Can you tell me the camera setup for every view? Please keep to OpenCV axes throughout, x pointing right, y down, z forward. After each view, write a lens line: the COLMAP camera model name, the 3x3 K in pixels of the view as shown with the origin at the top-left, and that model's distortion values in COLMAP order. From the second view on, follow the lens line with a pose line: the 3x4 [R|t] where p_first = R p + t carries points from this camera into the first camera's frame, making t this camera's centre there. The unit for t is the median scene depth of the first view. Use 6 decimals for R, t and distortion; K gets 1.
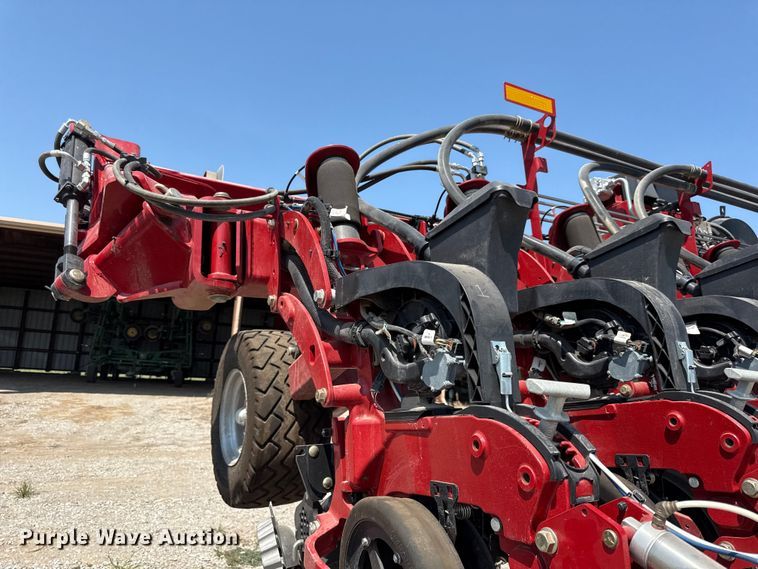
lens RADIAL K [[540.1, 0, 377.4], [0, 540.1, 287.3], [0, 0, 1]] dist [0.039048, -0.049577]
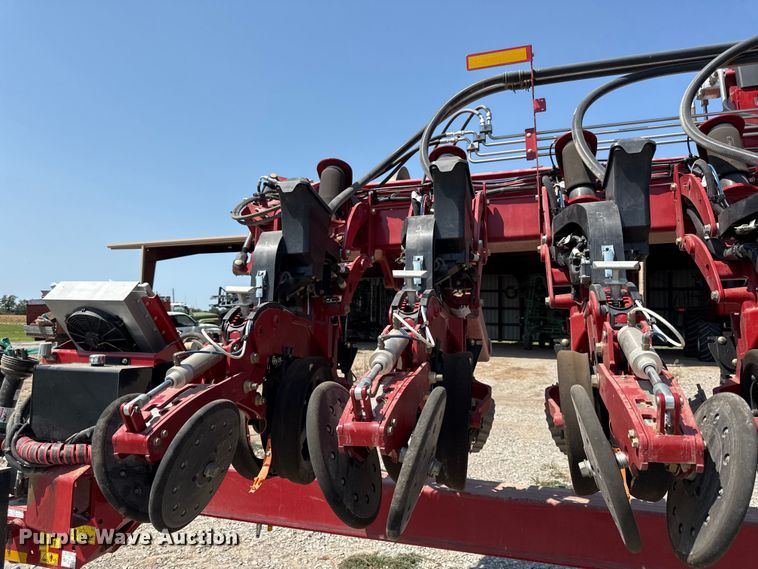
lens RADIAL K [[540.1, 0, 384.9], [0, 540.1, 283.8], [0, 0, 1]] dist [0.039048, -0.049577]
pose [[0.703934, -0.098587, -0.703390, 0.740945], [0.130571, 0.991404, -0.008284, 0.089021], [0.698161, -0.086011, 0.710756, -0.017595]]
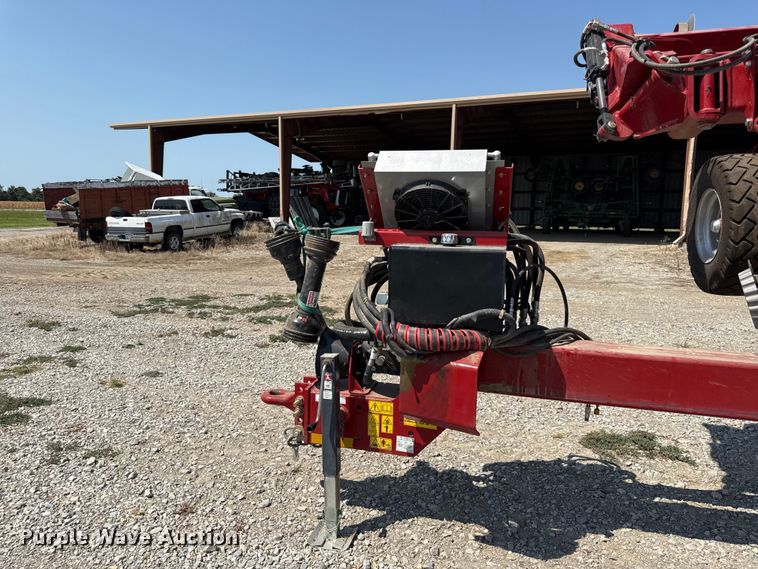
lens RADIAL K [[540.1, 0, 375.7], [0, 540.1, 280.3], [0, 0, 1]] dist [0.039048, -0.049577]
pose [[0.717903, 0.041673, -0.694895, 0.071625], [0.132913, 0.971638, 0.195584, 0.011699], [0.683337, -0.232771, 0.692003, -0.486299]]
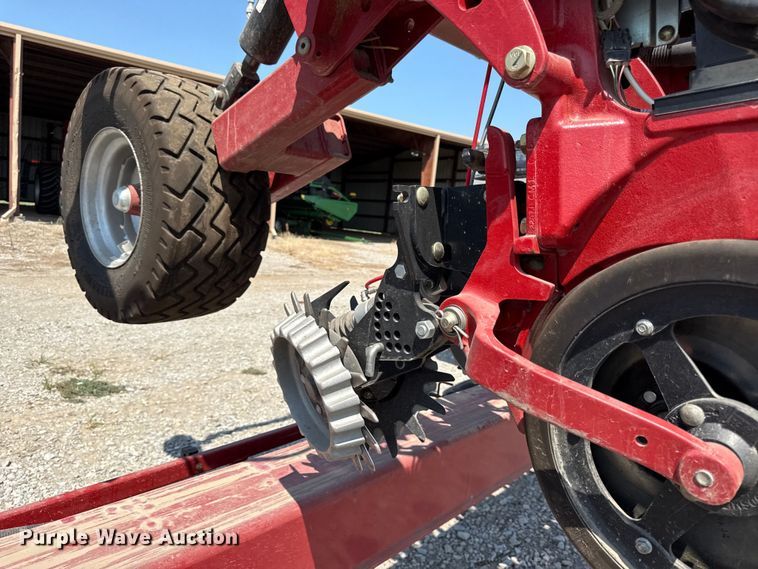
lens RADIAL K [[540.1, 0, 376.9], [0, 540.1, 284.1], [0, 0, 1]] dist [0.039048, -0.049577]
pose [[0.943494, -0.007655, 0.331300, -0.199338], [-0.088980, 0.957169, 0.275518, 0.139916], [-0.319219, -0.289429, 0.902402, 0.284675]]
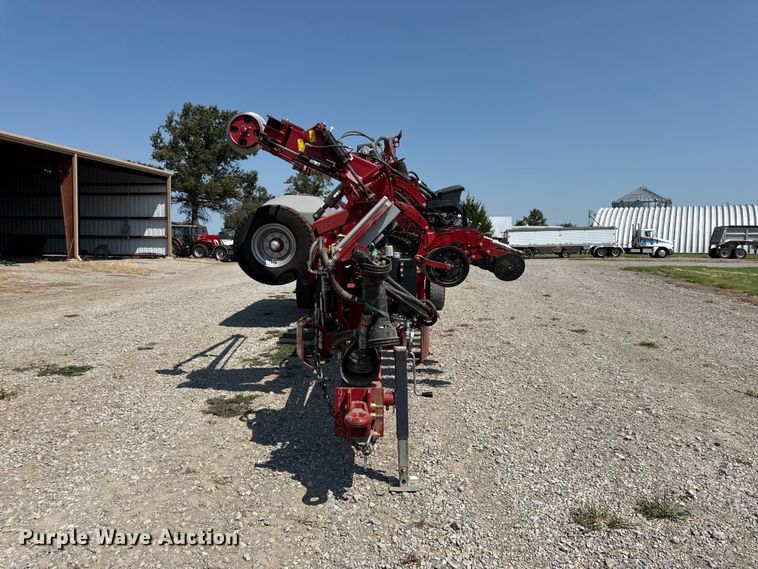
lens RADIAL K [[540.1, 0, 374.7], [0, 540.1, 281.6], [0, 0, 1]] dist [0.039048, -0.049577]
pose [[0.484220, -0.107018, 0.868377, -2.179891], [-0.120037, 0.974981, 0.187090, -0.071877], [-0.866673, -0.194830, 0.459260, -0.349116]]
